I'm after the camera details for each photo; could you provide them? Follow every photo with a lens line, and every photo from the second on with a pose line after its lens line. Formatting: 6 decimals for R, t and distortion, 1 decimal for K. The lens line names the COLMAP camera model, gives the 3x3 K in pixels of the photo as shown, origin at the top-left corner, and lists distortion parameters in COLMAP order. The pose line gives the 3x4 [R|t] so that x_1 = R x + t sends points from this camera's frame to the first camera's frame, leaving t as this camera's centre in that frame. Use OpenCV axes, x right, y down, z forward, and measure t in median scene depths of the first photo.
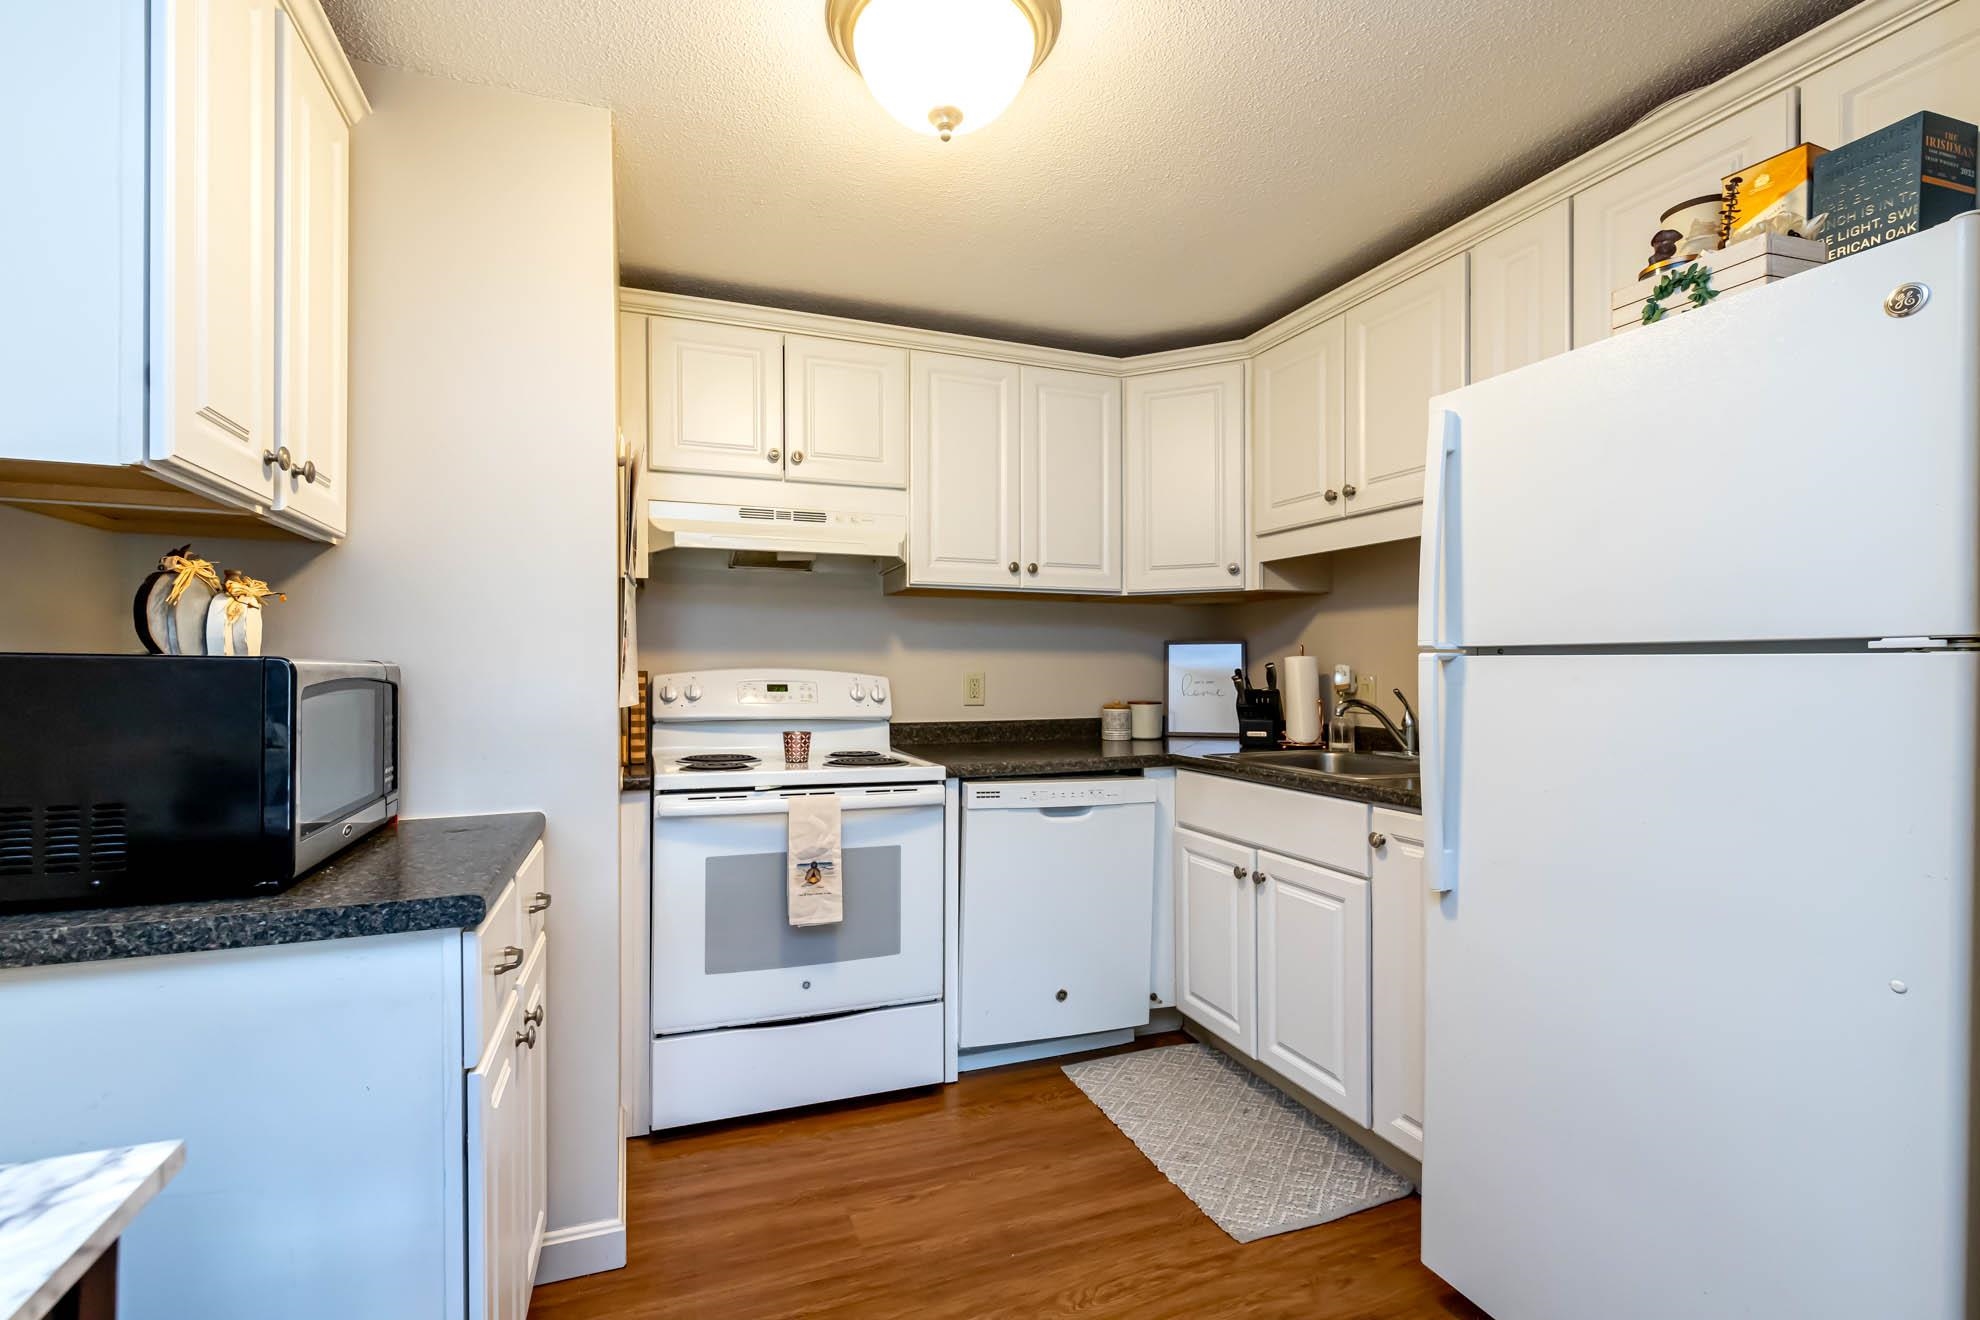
lens RADIAL K [[863.7, 0, 982.3], [0, 863.7, 669.9], [0, 0, 1]] dist [0.008093, 0.000212]
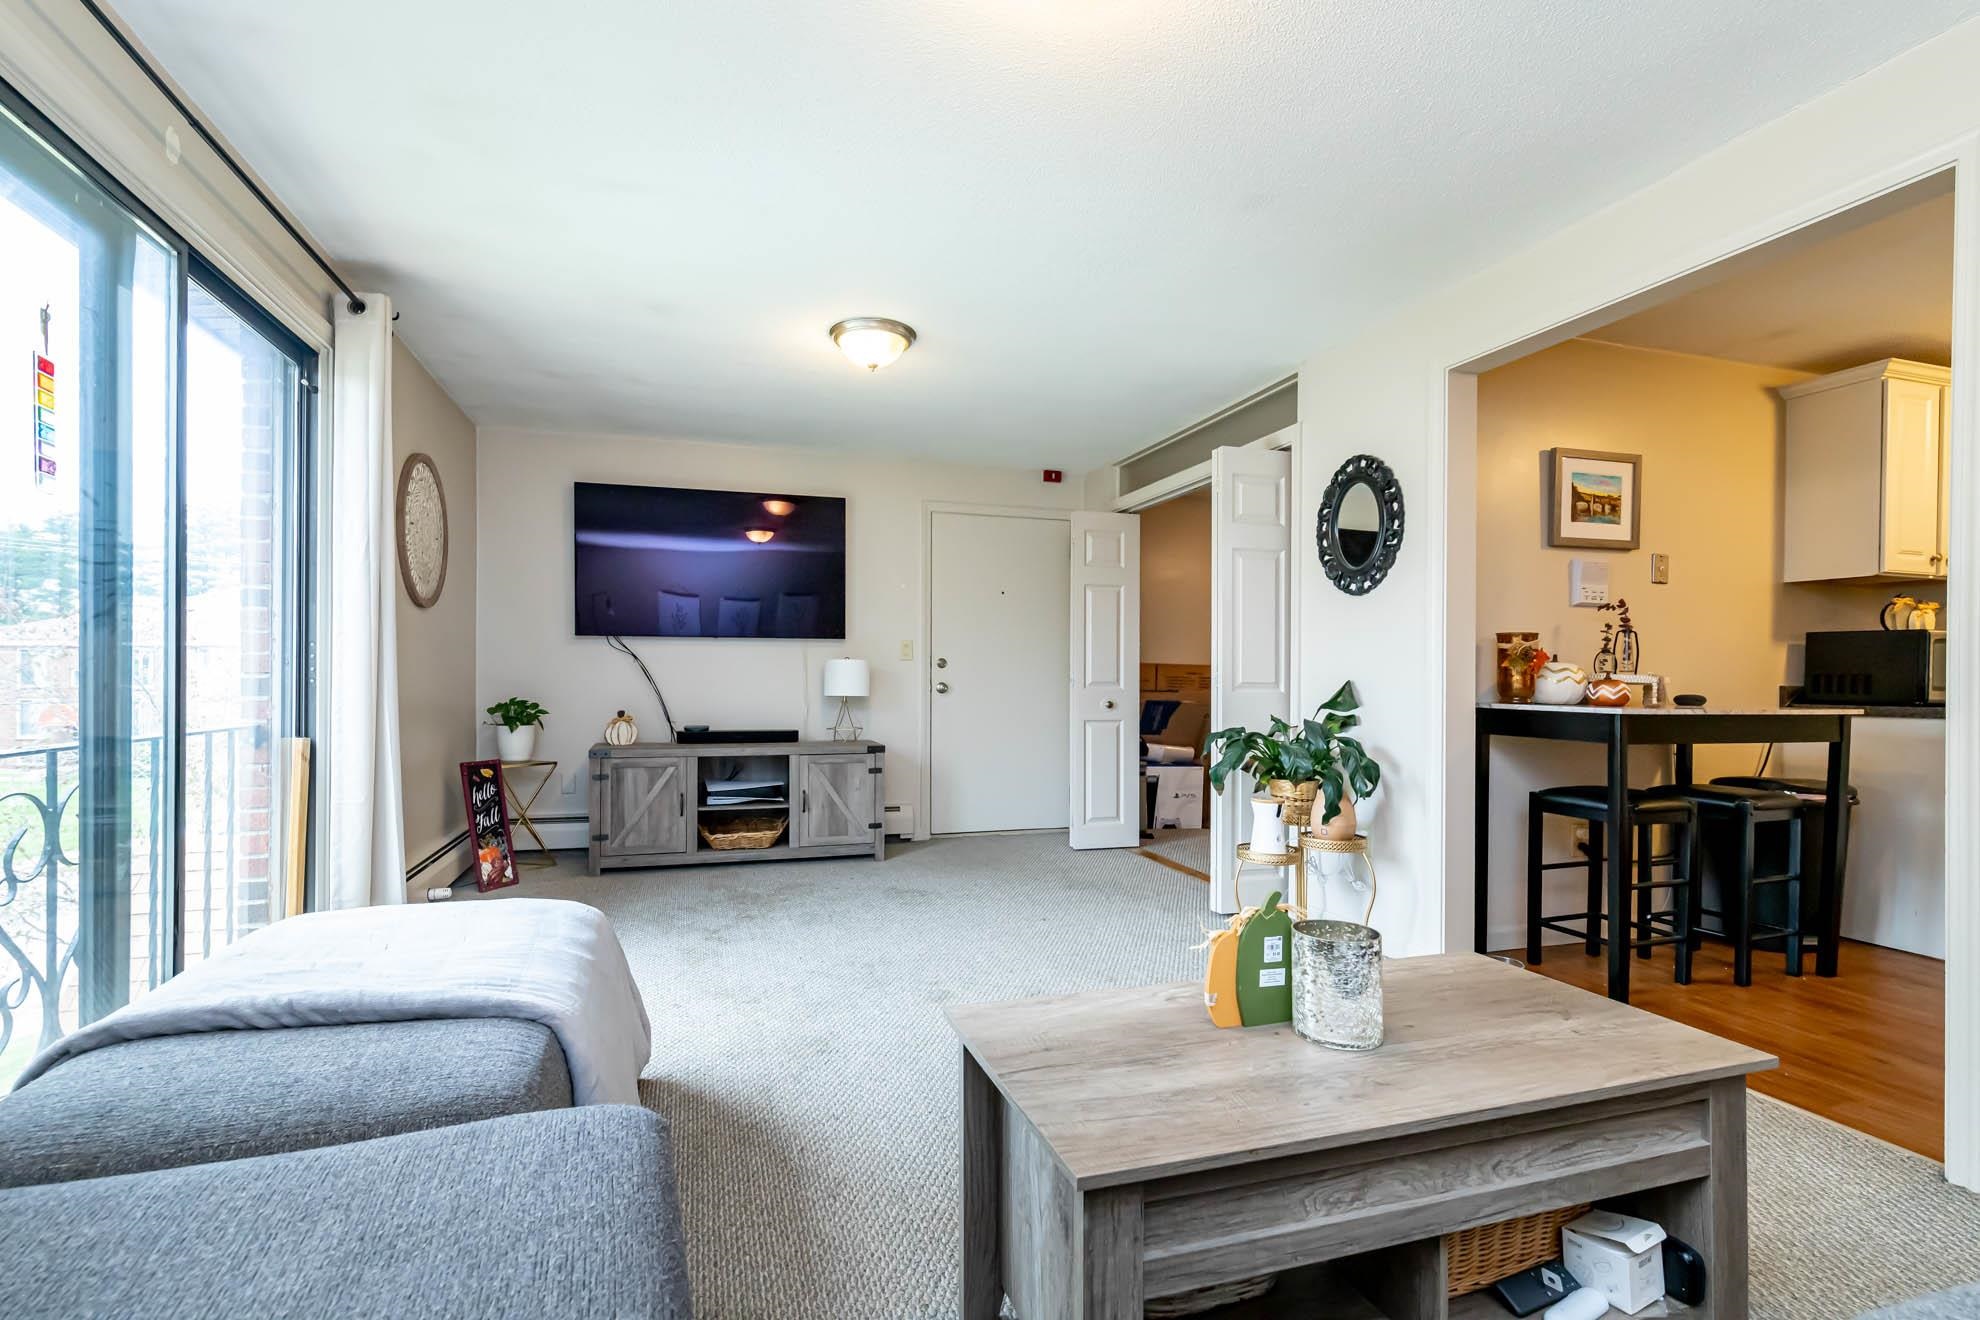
lens RADIAL K [[863.7, 0, 982.3], [0, 863.7, 669.9], [0, 0, 1]] dist [0.008093, 0.000212]
pose [[-0.062646, -0.005025, -0.998023, 1.157726], [-0.010076, 0.999940, -0.004402, 0.082405], [0.997985, 0.009781, -0.062693, -0.996181]]
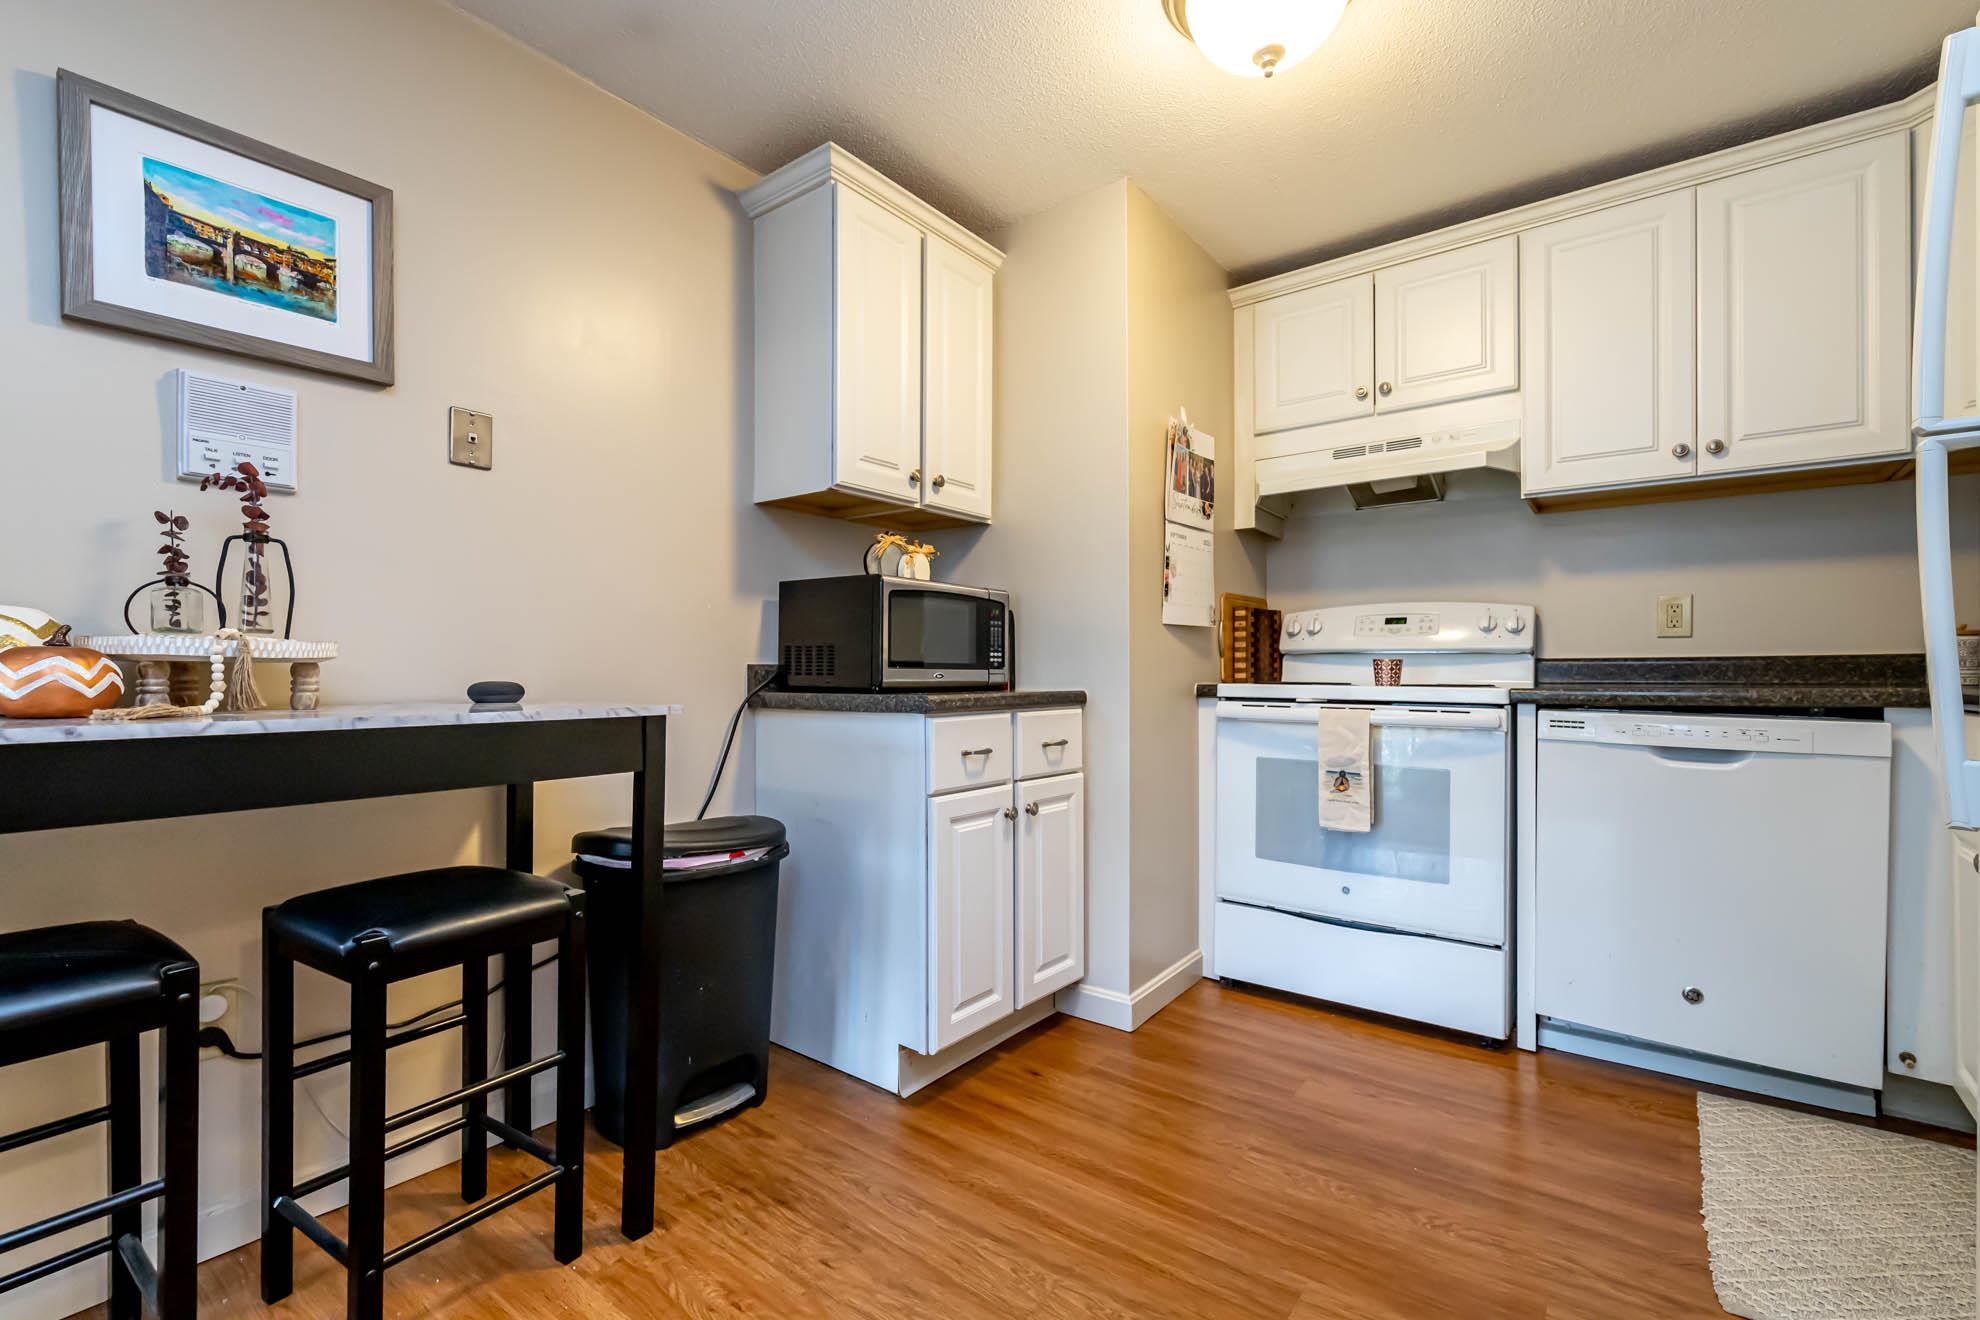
lens RADIAL K [[874.4, 0, 990.0], [0, 874.4, 660.0], [0, 0, 1]] dist [0.003696, -0.000120]
pose [[0.532240, -0.015019, -0.846460, 0.476915], [0.005690, 0.999884, -0.014163, 0.099747], [0.846574, 0.002722, 0.532264, 0.071590]]
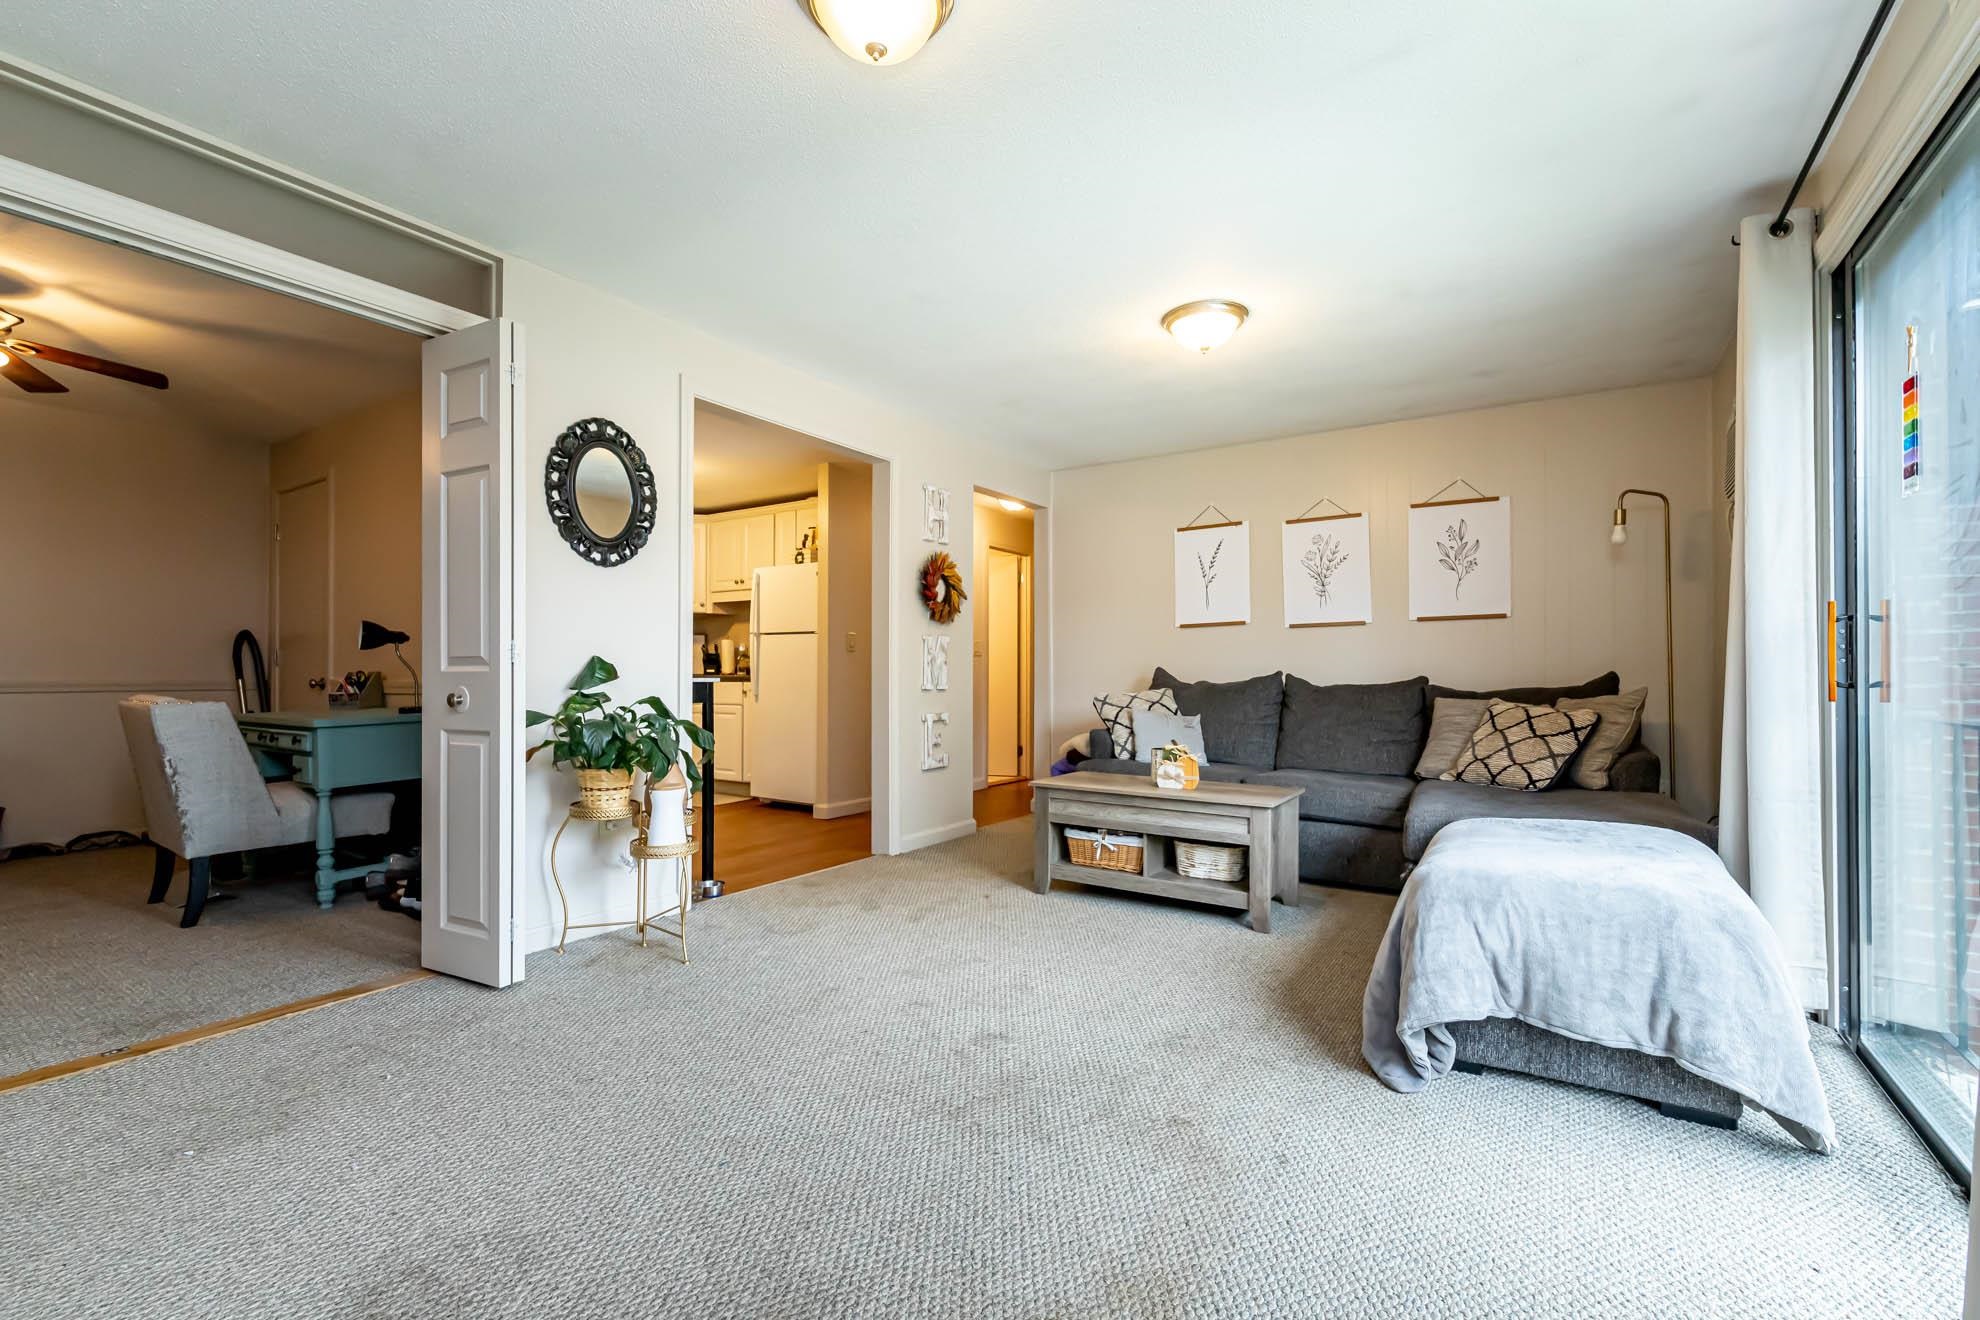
lens RADIAL K [[863.7, 0, 982.3], [0, 863.7, 669.9], [0, 0, 1]] dist [0.008093, 0.000212]
pose [[0.827243, 0.005135, 0.561821, -0.553201], [0.000994, 0.999943, -0.010603, 0.123878], [-0.561843, 0.009330, 0.827191, -1.912066]]
